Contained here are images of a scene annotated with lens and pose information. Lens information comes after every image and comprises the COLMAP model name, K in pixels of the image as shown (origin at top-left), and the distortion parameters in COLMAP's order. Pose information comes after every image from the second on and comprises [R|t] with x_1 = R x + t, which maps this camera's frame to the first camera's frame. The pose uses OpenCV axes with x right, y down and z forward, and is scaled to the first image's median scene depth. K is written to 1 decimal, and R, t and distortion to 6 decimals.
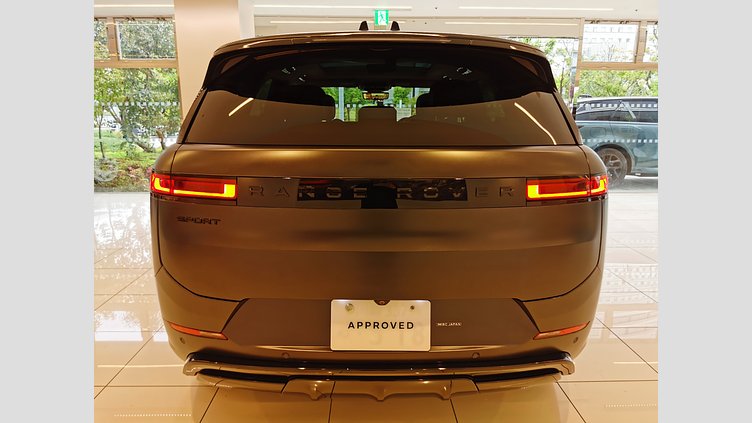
lens RADIAL K [[457.7, 0, 377.9], [0, 457.7, 211.1], [0, 0, 1]] dist [-0.009429, -0.002767]
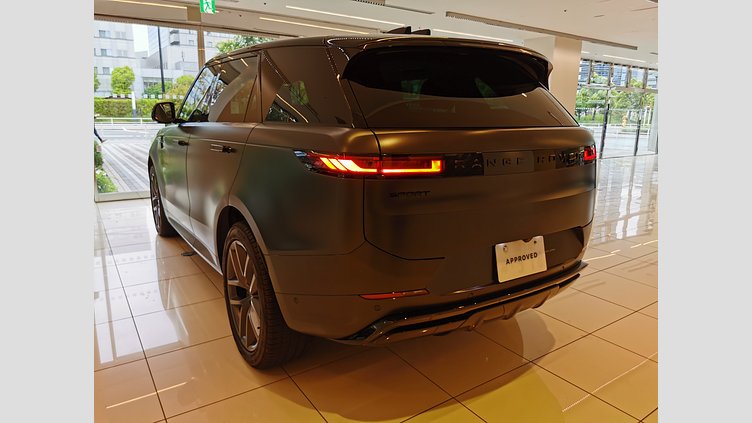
lens RADIAL K [[457.7, 0, 378.5], [0, 457.7, 212.6], [0, 0, 1]] dist [-0.009429, -0.002767]
pose [[0.849365, -0.119531, 0.514092, -0.957194], [0.114172, 0.992566, 0.042150, 0.008534], [-0.515309, 0.022894, 0.856699, 0.047599]]
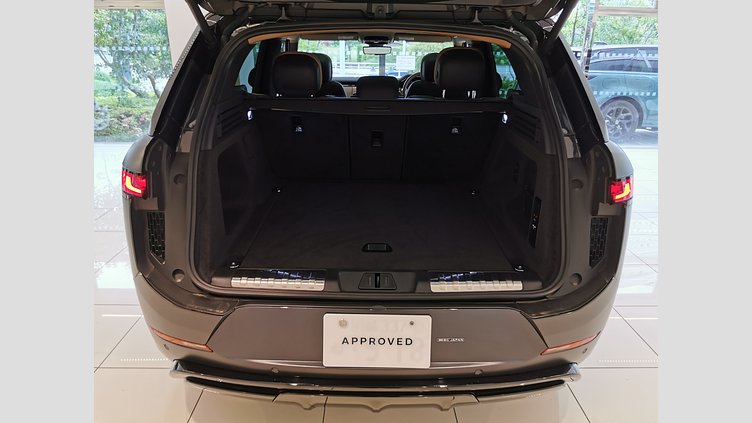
lens RADIAL K [[457.7, 0, 377.2], [0, 457.7, 211.8], [0, 0, 1]] dist [-0.009429, -0.002767]
pose [[0.999932, 0.011326, -0.002948, 0.005442], [-0.010858, 0.991776, 0.127528, -0.117644], [0.004368, -0.127487, 0.991831, 0.107060]]
